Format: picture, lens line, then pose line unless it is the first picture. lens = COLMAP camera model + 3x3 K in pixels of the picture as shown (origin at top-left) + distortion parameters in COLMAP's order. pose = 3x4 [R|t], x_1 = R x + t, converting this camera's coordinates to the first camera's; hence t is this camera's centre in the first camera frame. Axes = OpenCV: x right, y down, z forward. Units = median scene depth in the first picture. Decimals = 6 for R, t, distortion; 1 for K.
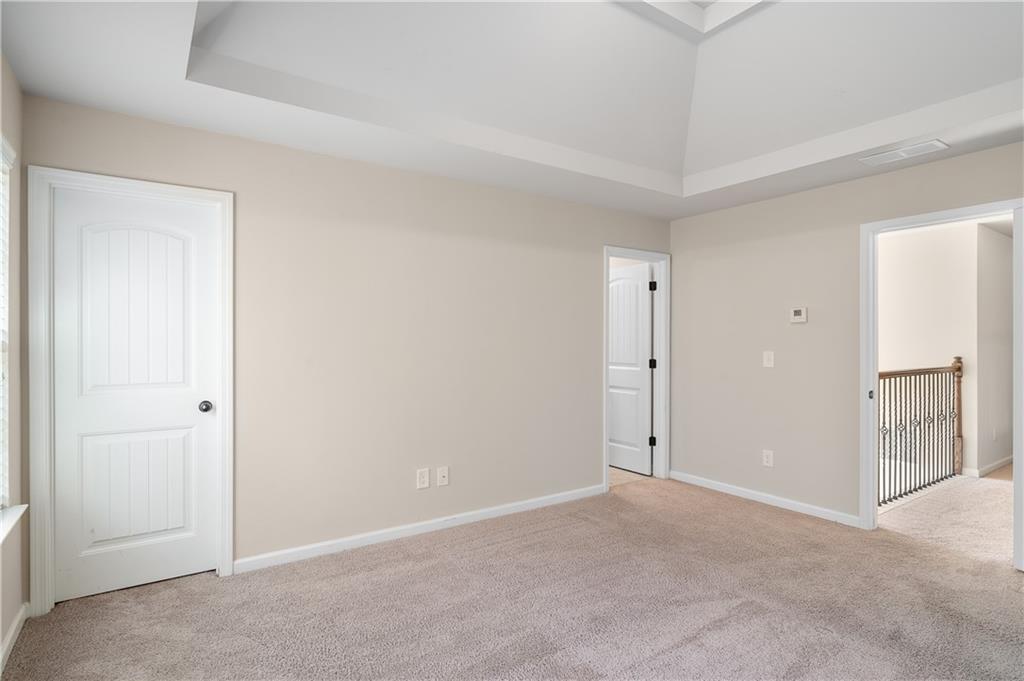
lens RADIAL K [[530.3, 0, 512.0], [0, 530.3, 341.5], [0, 0, 1]] dist [-0.003067, -0.003686]
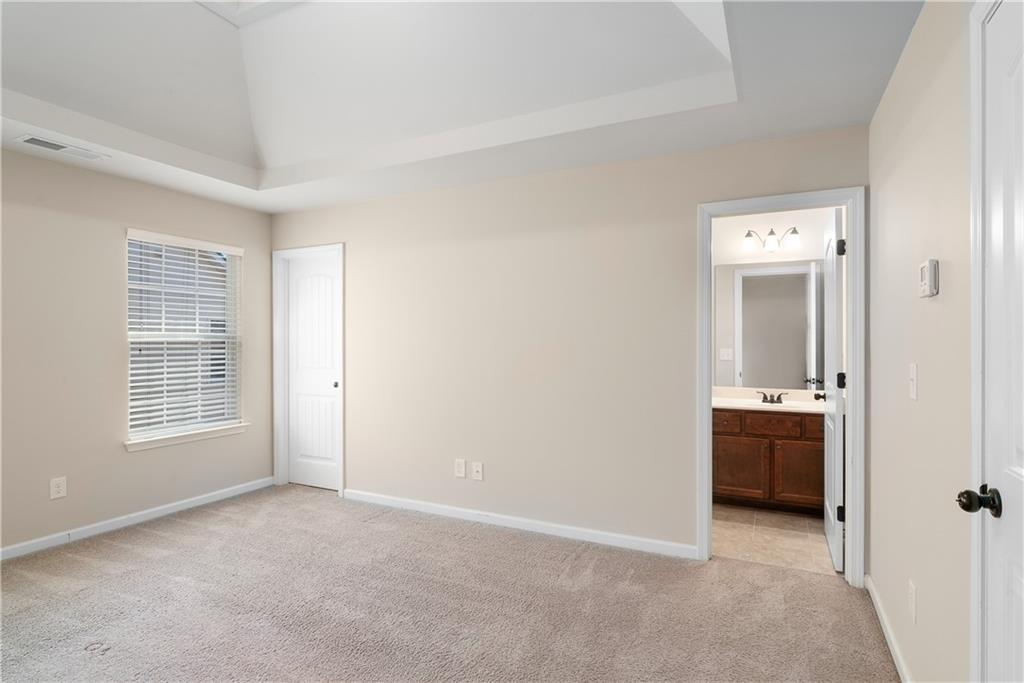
lens RADIAL K [[530.3, 0, 512.0], [0, 530.3, 341.2], [0, 0, 1]] dist [-0.003067, -0.003686]
pose [[0.486164, -0.002523, -0.873864, 0.831861], [-0.001189, 0.999993, -0.003549, 0.002129], [0.873867, 0.002764, 0.486158, 0.562595]]
